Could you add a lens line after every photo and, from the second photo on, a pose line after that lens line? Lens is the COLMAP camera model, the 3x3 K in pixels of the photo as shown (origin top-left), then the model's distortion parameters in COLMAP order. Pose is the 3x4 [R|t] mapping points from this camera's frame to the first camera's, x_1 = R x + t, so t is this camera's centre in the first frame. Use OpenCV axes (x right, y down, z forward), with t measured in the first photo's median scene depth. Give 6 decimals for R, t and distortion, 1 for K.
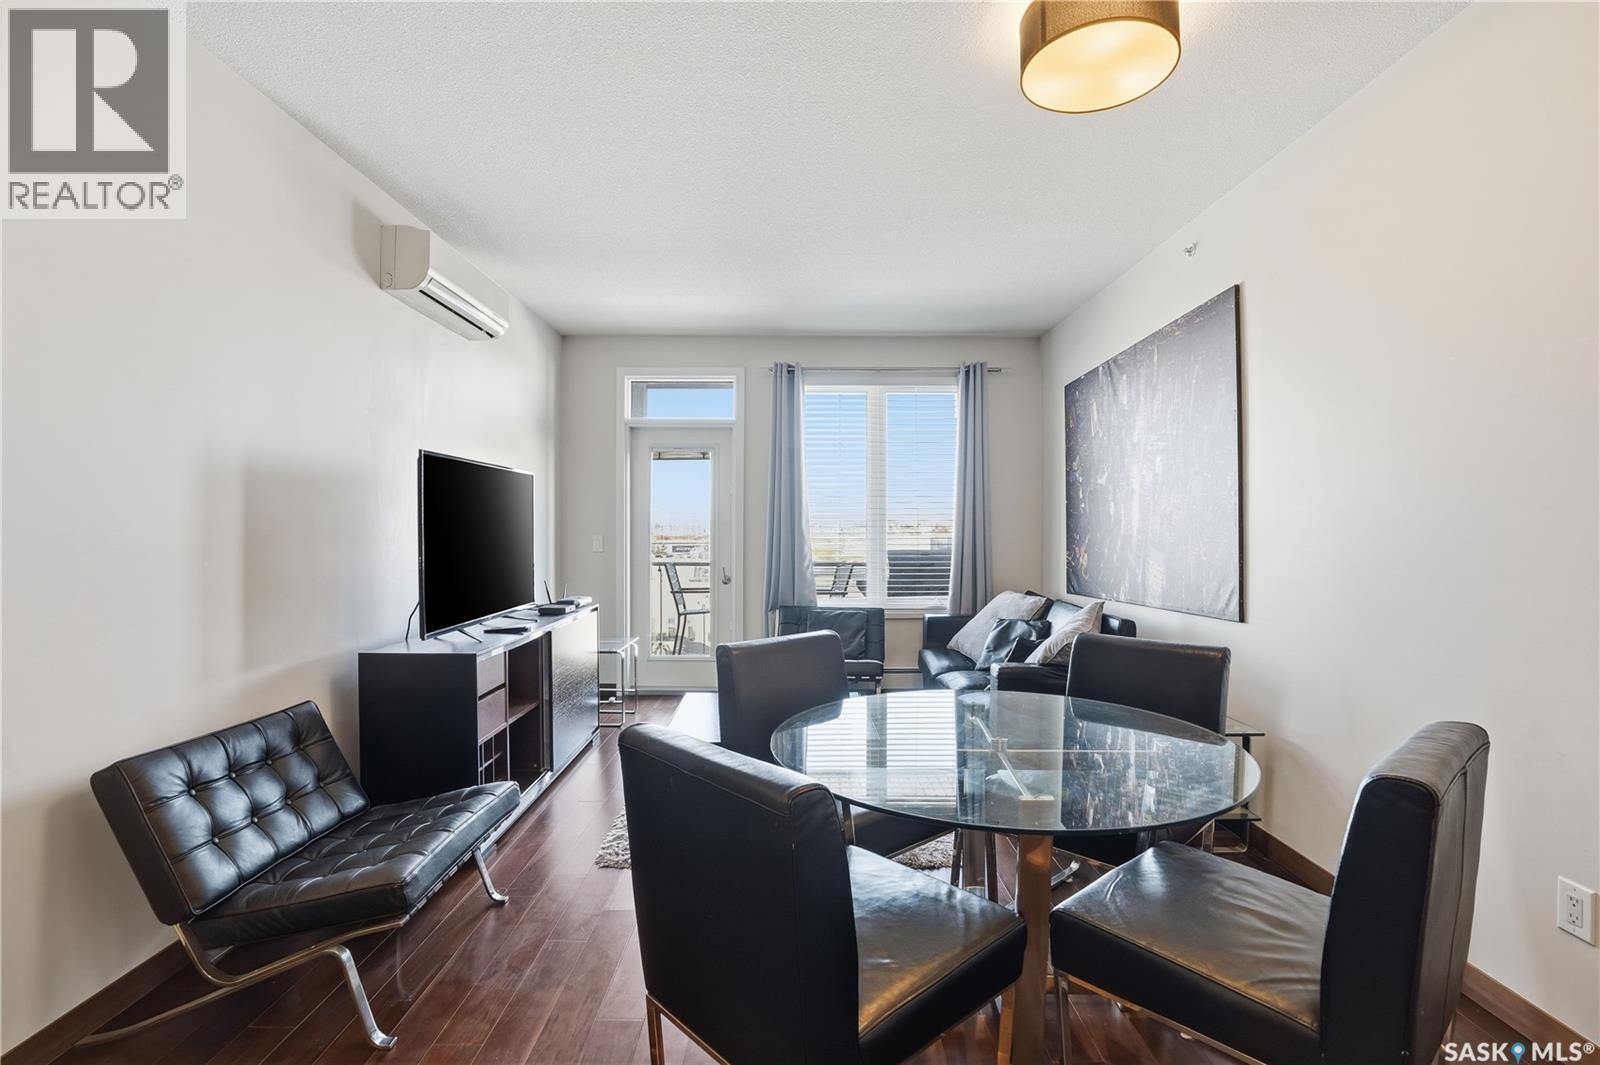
lens RADIAL K [[759.5, 0, 808.6], [0, 759.5, 520.1], [0, 0, 1]] dist [-0.022423, 0.000984]
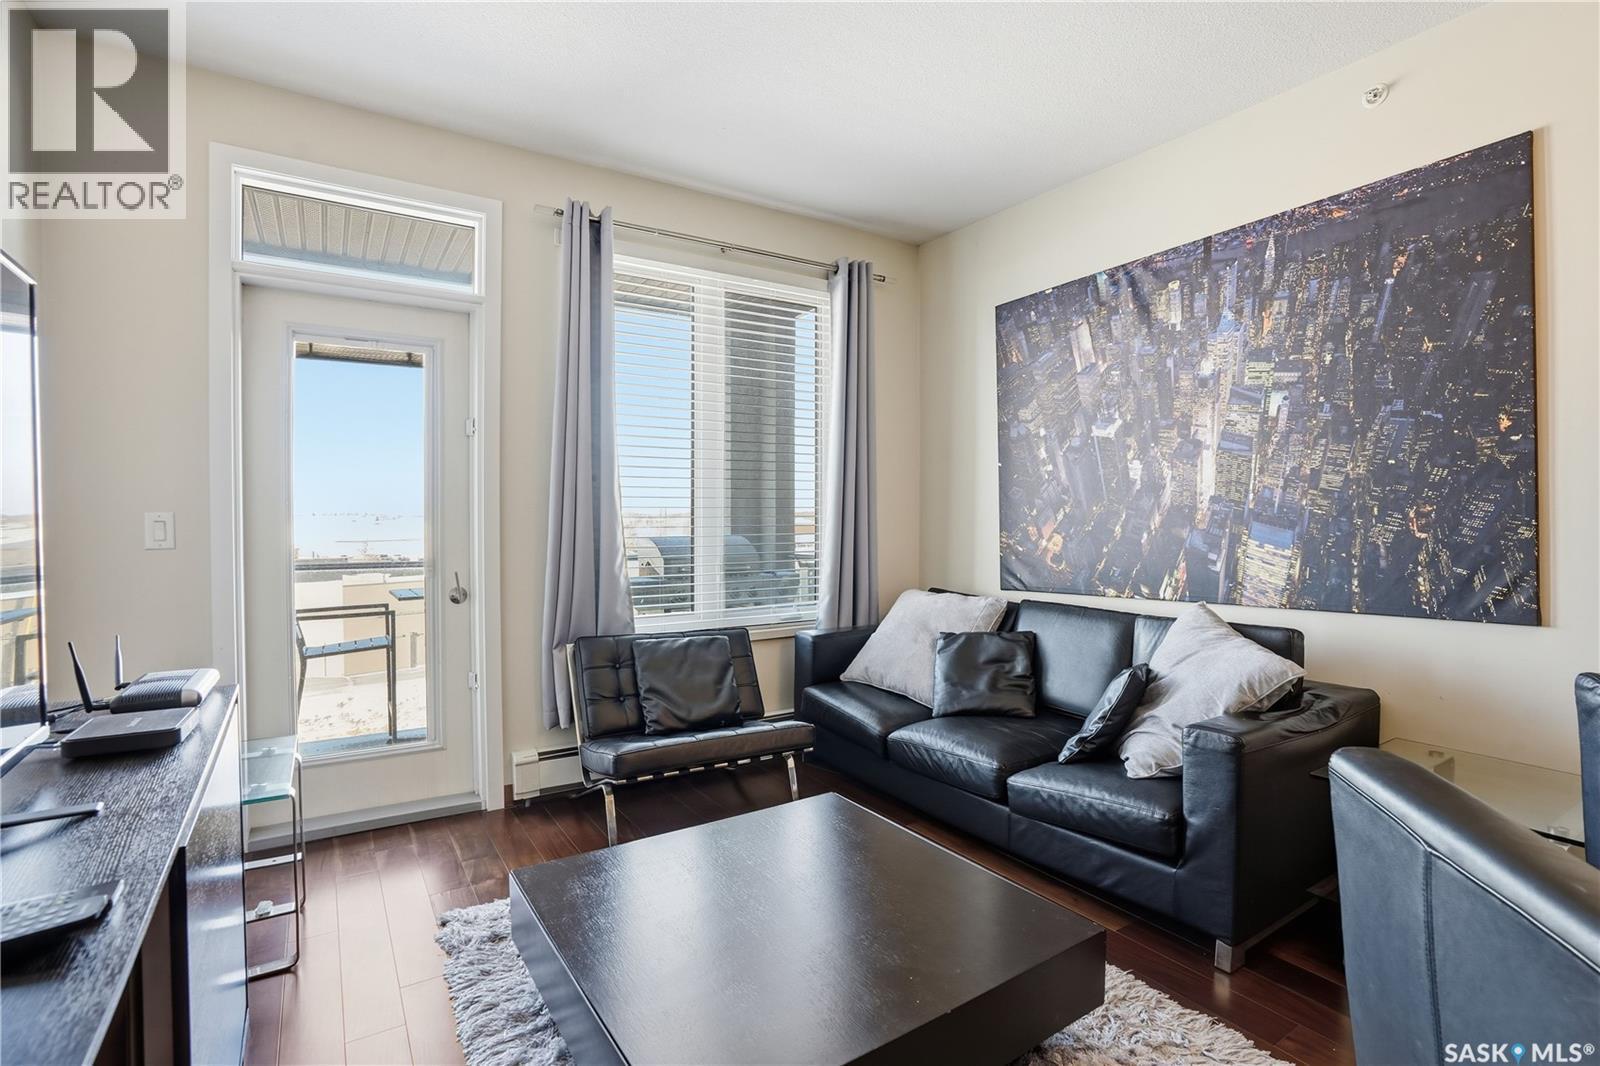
lens RADIAL K [[759.5, 0, 808.6], [0, 759.5, 520.6], [0, 0, 1]] dist [-0.022423, 0.000984]
pose [[0.846646, -0.007347, 0.532105, -0.233996], [-0.002588, 0.999836, 0.017923, 0.019455], [-0.532150, -0.016552, 0.846488, 0.529515]]
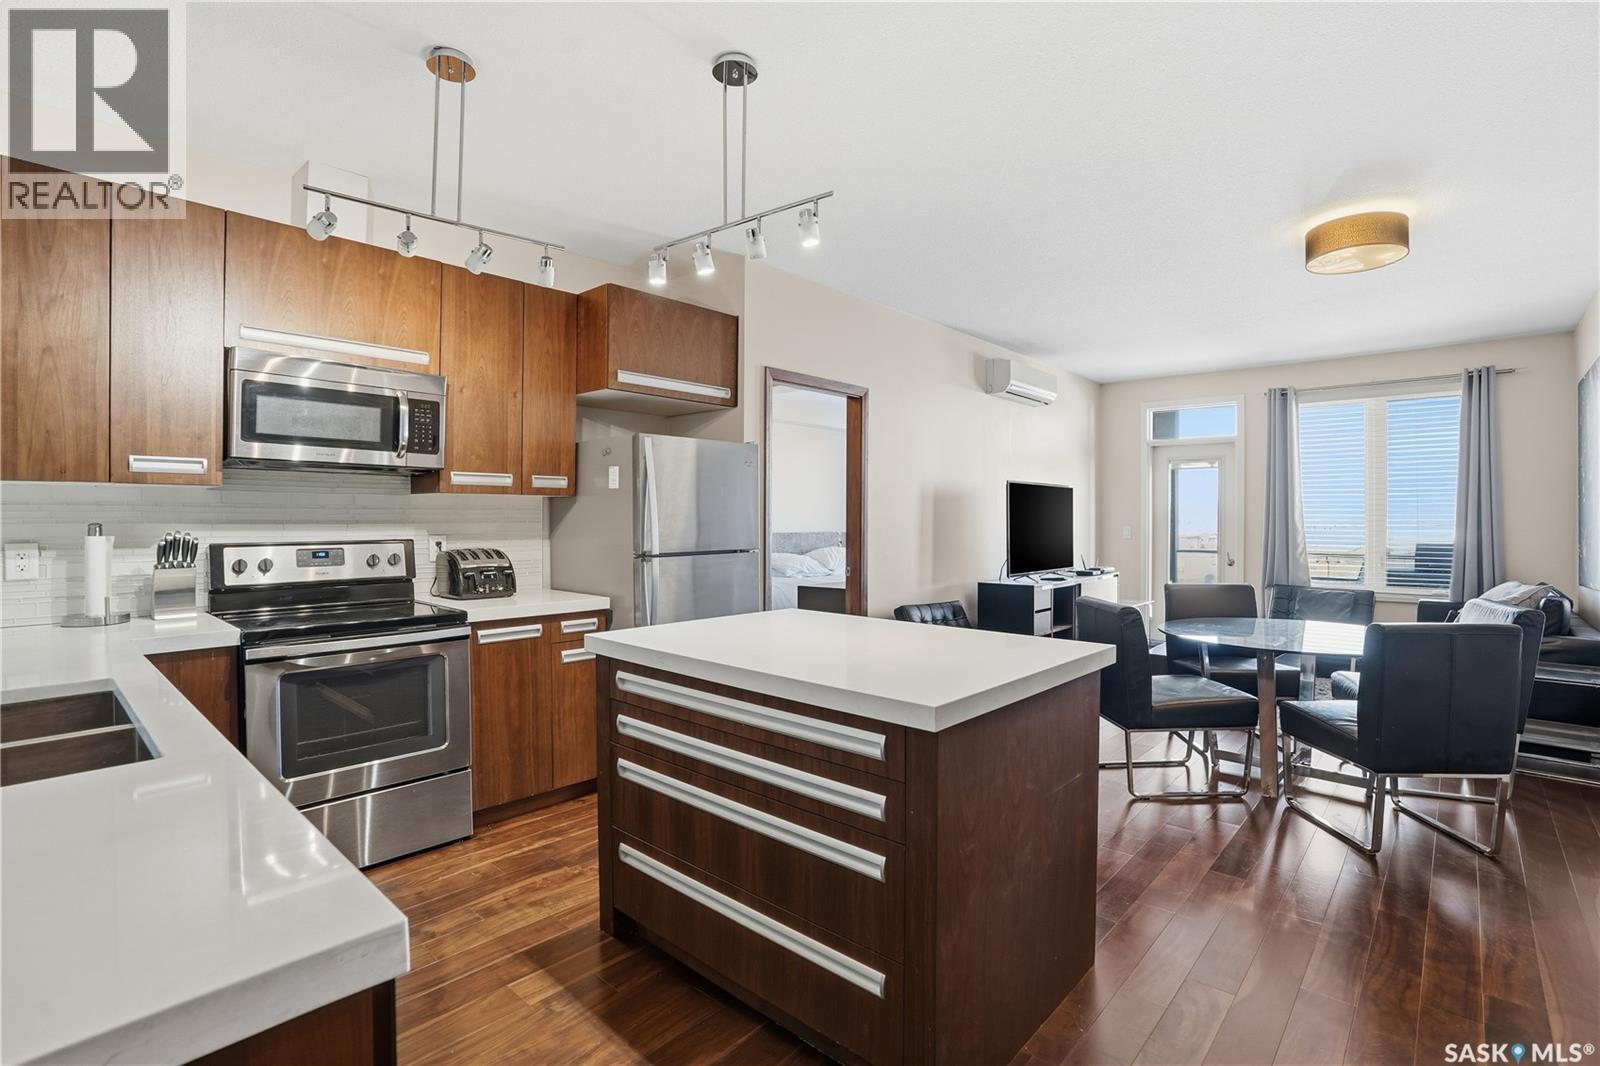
lens RADIAL K [[759.5, 0, 808.6], [0, 759.5, 520.6], [0, 0, 1]] dist [-0.022423, 0.000984]
pose [[0.740022, 0.001085, -0.672581, 0.277638], [0.003692, 0.999977, 0.005675, -0.000816], [0.672572, -0.006682, 0.740001, -0.520321]]
